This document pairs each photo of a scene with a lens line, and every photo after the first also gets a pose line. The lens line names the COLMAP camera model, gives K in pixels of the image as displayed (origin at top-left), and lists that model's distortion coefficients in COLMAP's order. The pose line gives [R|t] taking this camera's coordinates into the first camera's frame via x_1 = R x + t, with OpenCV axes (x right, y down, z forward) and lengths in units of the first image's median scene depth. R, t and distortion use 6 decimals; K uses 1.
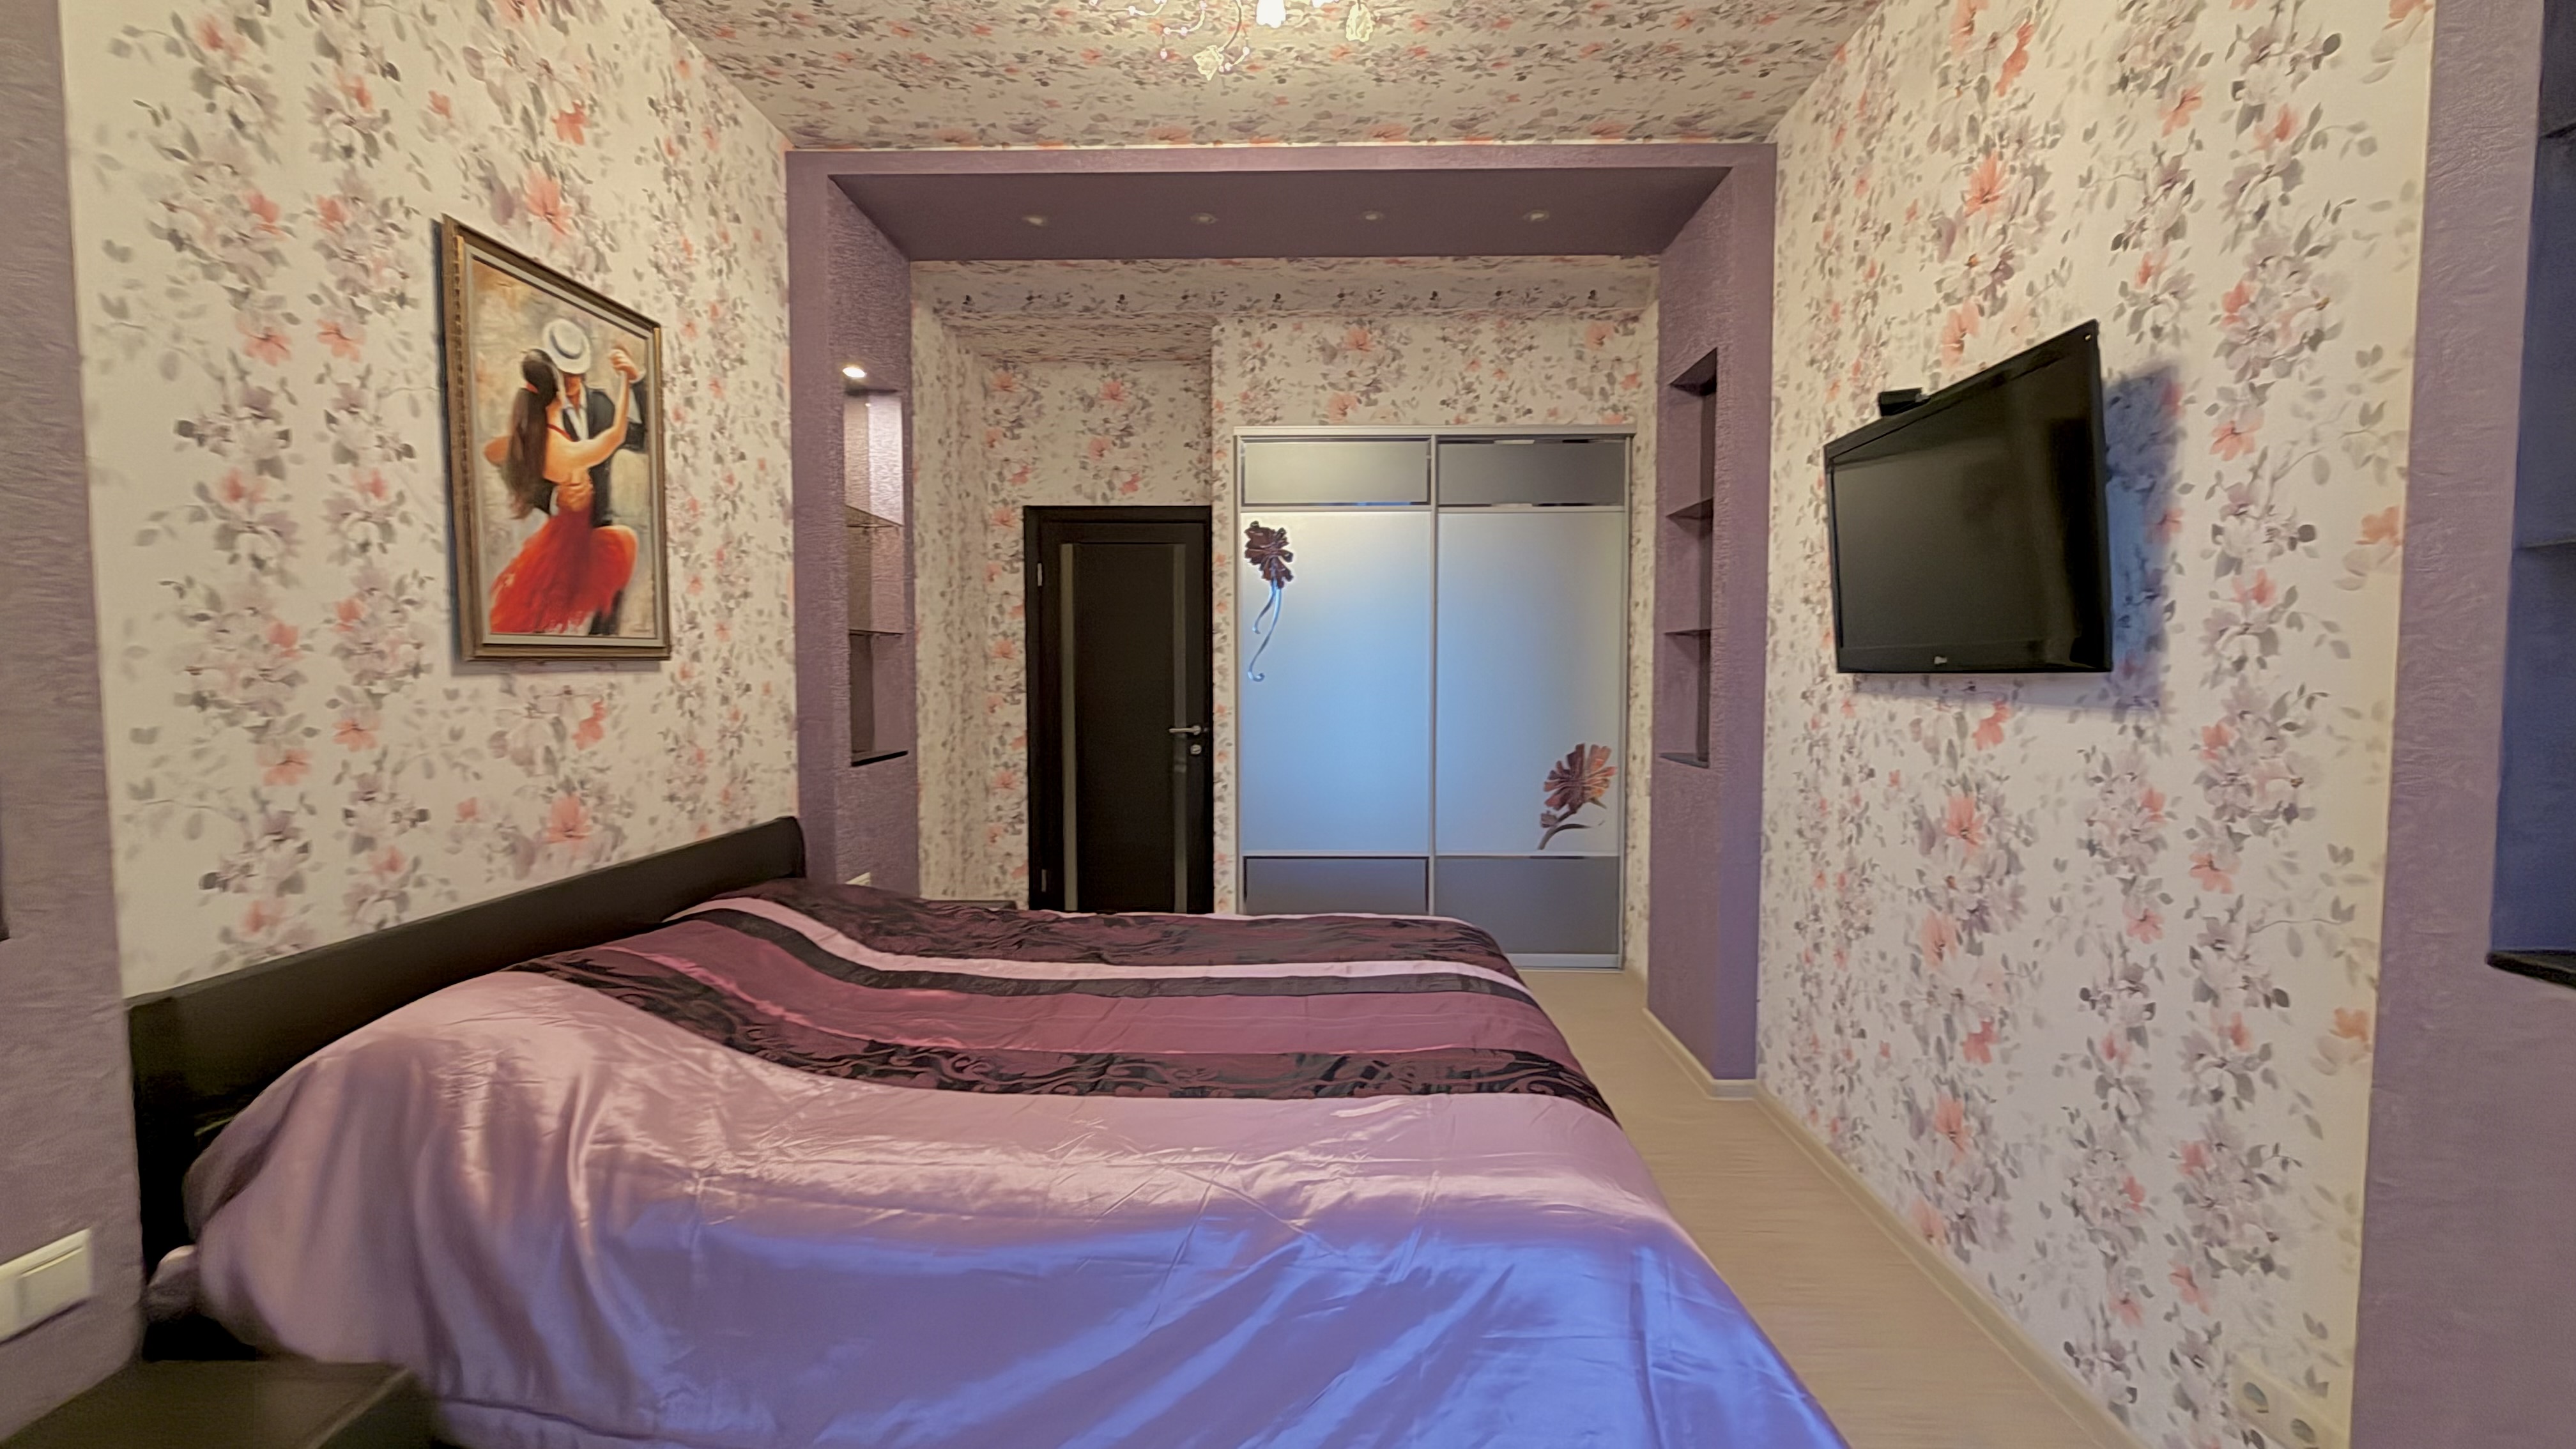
lens RADIAL K [[1028.5, 0, 1281.2], [0, 1028.5, 725.7], [0, 0, 1]] dist [0.000482, 0.000155]
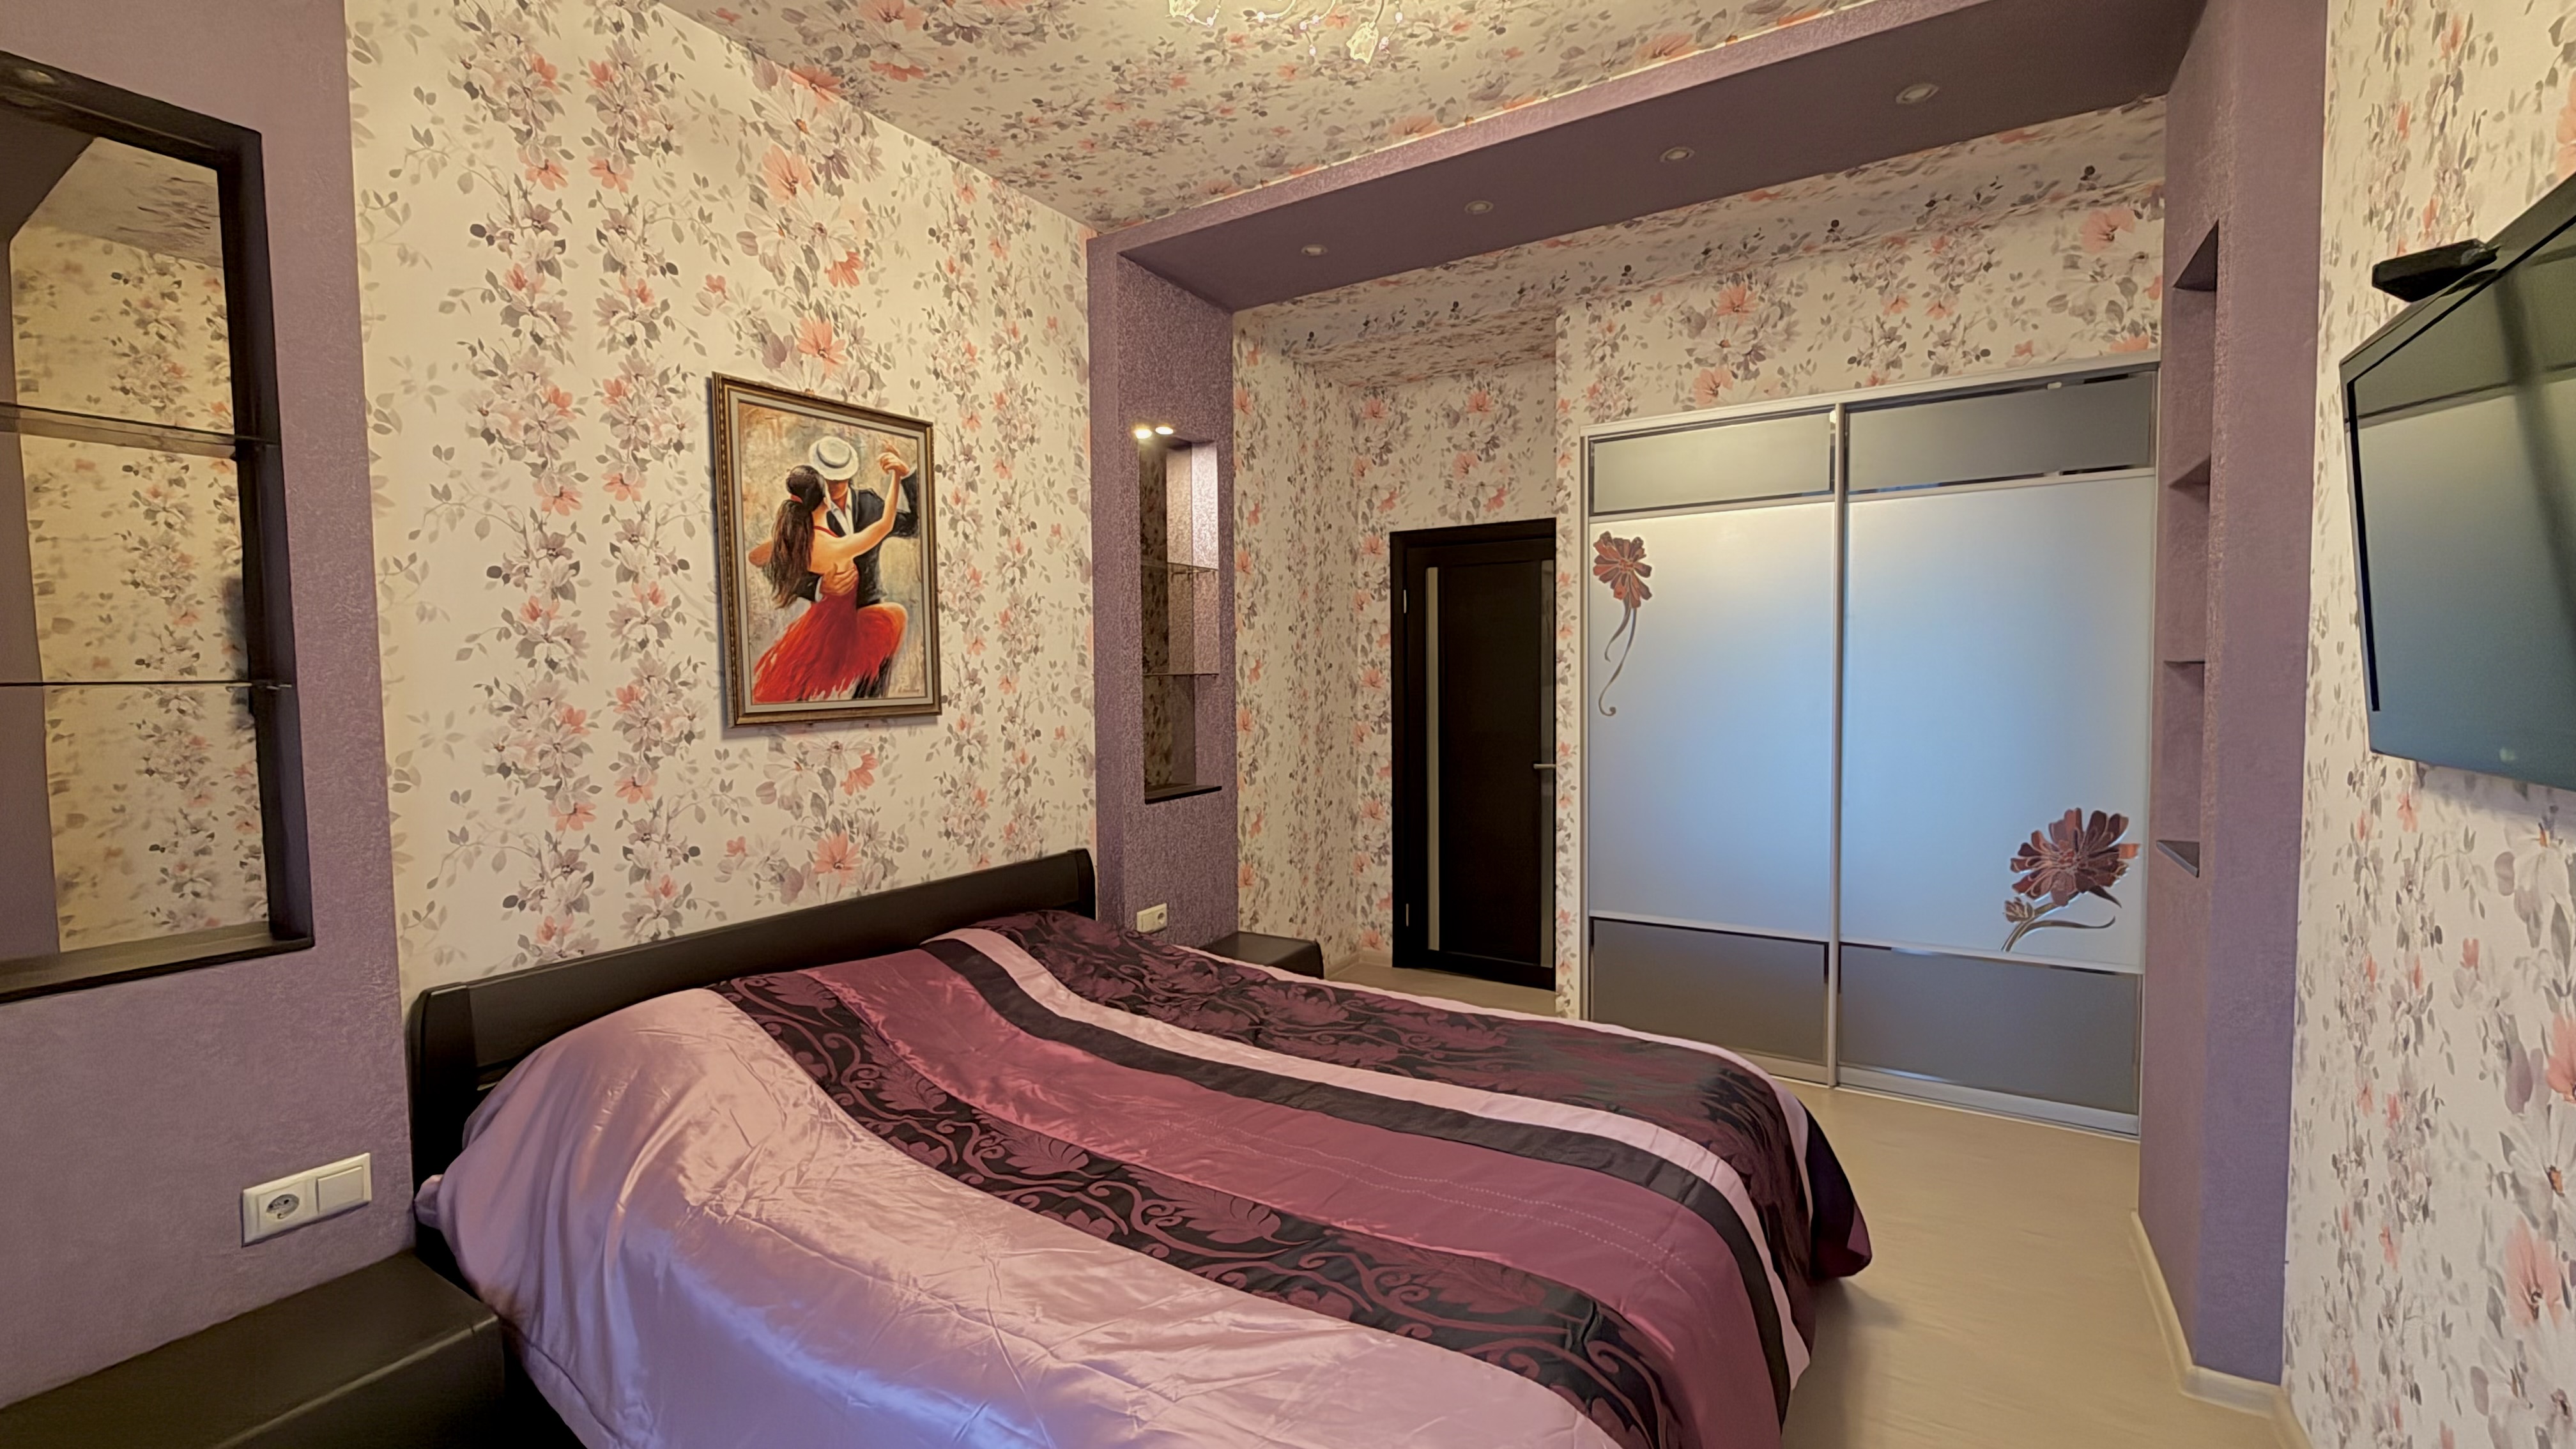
lens RADIAL K [[1028.5, 0, 1281.2], [0, 1028.5, 725.7], [0, 0, 1]] dist [0.000482, 0.000155]
pose [[0.864506, 0.014099, -0.502425, 0.319027], [-0.014796, 0.999887, 0.002599, -0.061649], [0.502405, 0.005188, 0.864617, 0.205120]]
